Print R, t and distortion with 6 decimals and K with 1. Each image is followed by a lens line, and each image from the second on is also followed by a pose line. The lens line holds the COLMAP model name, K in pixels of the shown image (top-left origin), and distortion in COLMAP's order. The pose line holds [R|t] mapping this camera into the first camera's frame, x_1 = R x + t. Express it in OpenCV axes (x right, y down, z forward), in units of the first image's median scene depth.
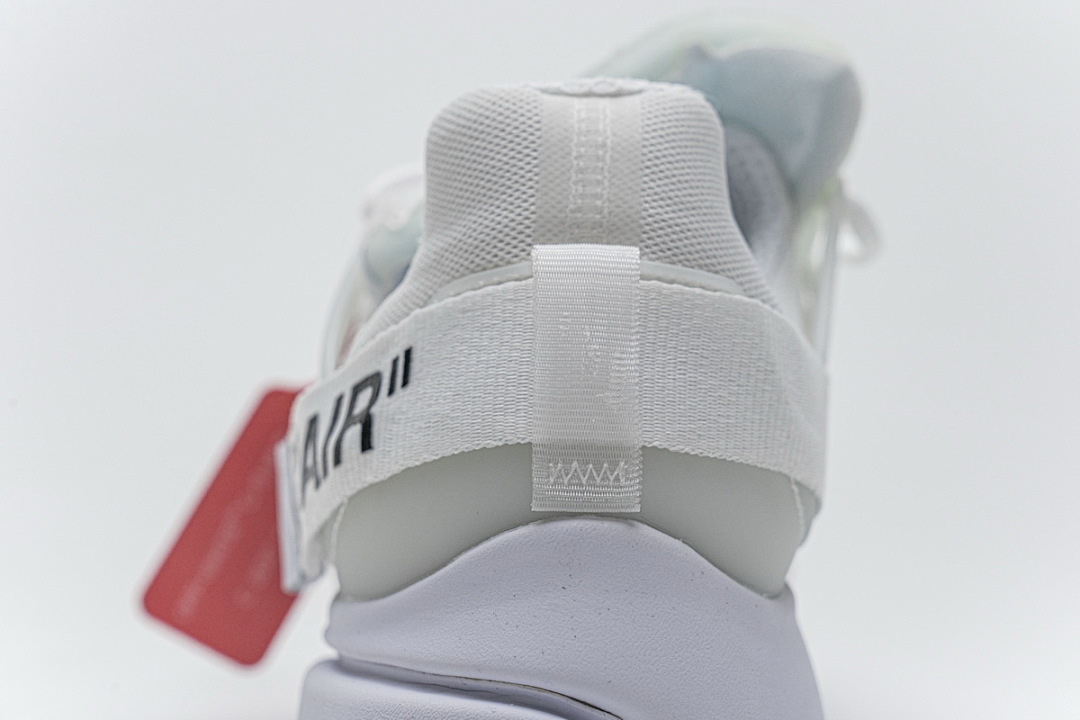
lens RADIAL K [[2167.7, 0, 540.0], [0, 2167.7, 360.0], [0, 0, 1]] dist [0.259910, 0.339920]
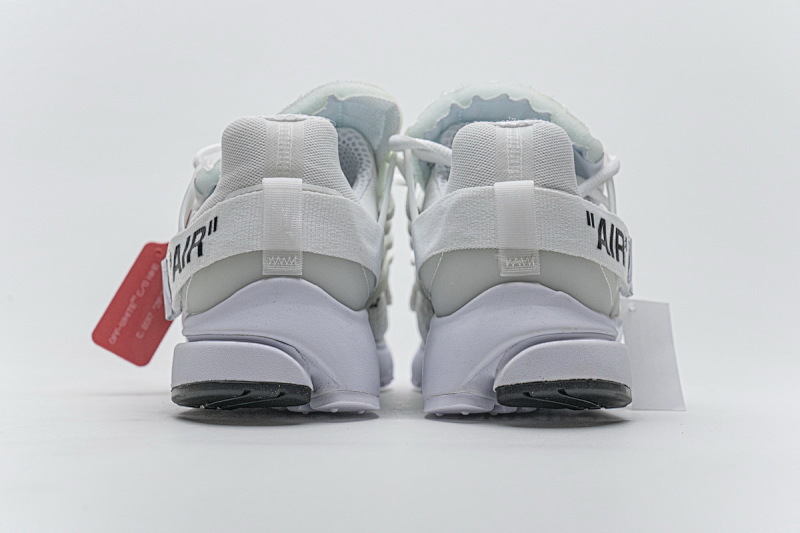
lens RADIAL K [[1605.7, 0, 400.0], [0, 1605.7, 266.5], [0, 0, 1]] dist [0.259910, 0.339920]
pose [[0.997698, -0.006872, 0.067460, 0.029710], [0.006918, 0.999976, -0.000449, 0.056089], [-0.067455, 0.000914, 0.997722, -0.956135]]
